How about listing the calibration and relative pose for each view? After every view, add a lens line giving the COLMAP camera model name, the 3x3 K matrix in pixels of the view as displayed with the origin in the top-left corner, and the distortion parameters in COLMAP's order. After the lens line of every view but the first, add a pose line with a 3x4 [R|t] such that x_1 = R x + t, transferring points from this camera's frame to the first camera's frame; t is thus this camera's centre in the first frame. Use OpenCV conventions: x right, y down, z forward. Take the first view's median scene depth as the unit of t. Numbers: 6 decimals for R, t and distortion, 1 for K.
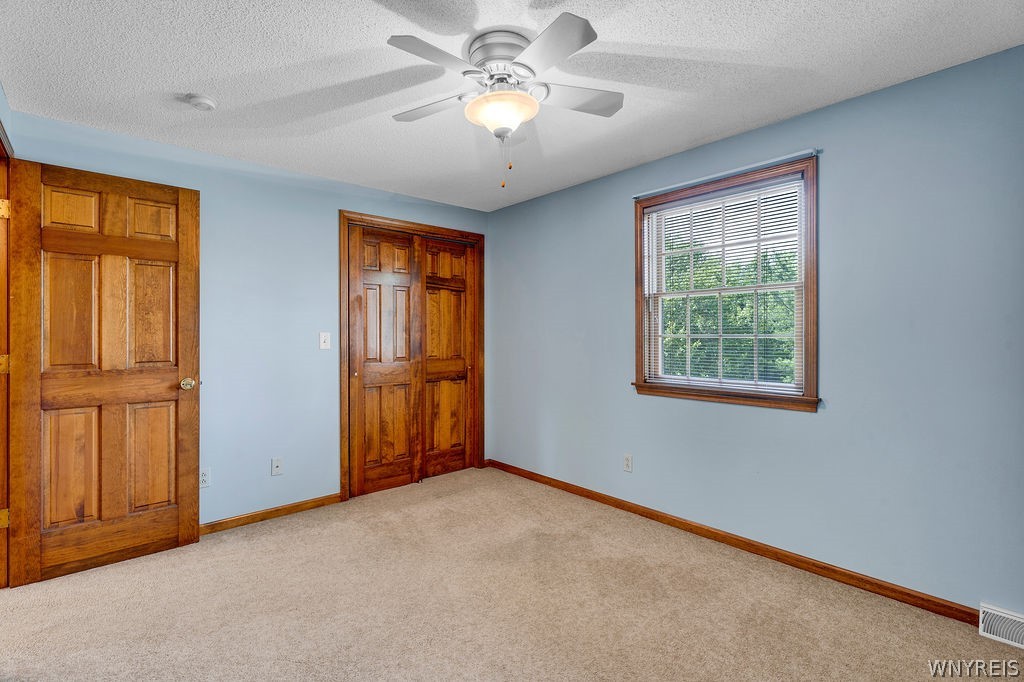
lens RADIAL K [[469.2, 0, 511.2], [0, 469.2, 337.8], [0, 0, 1]] dist [0.009068, 0.002354]
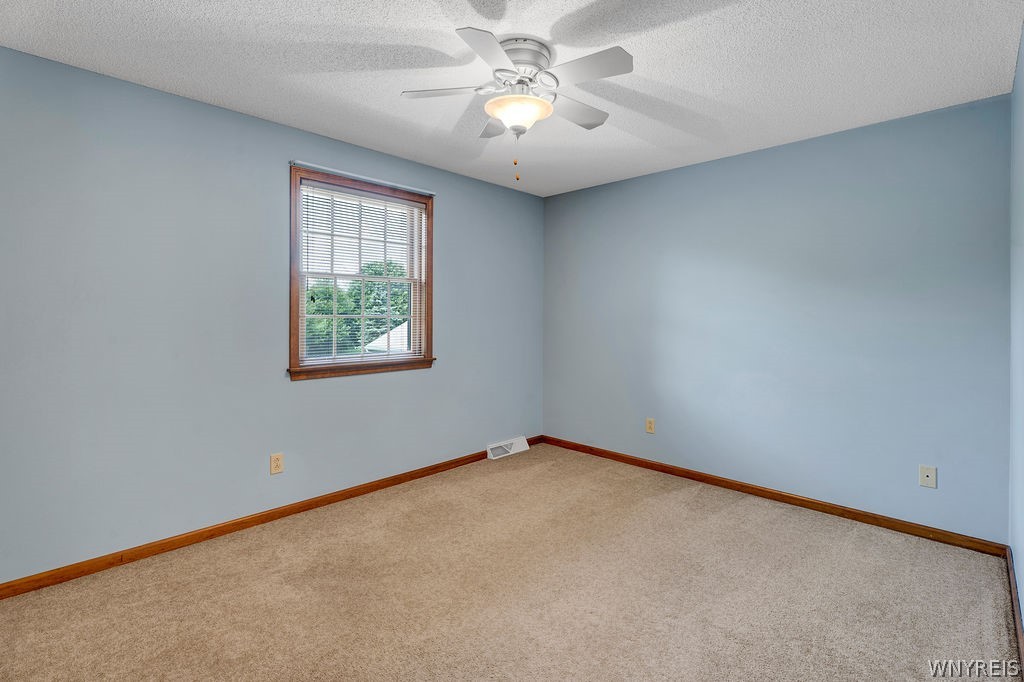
lens RADIAL K [[469.2, 0, 501.9], [0, 469.2, 317.7], [0, 0, 1]] dist [0.009068, 0.002354]
pose [[-0.052323, -0.000778, 0.998630, -0.724935], [0.002979, 0.999995, 0.000935, -0.000767], [-0.998626, 0.003024, -0.052320, 0.719731]]
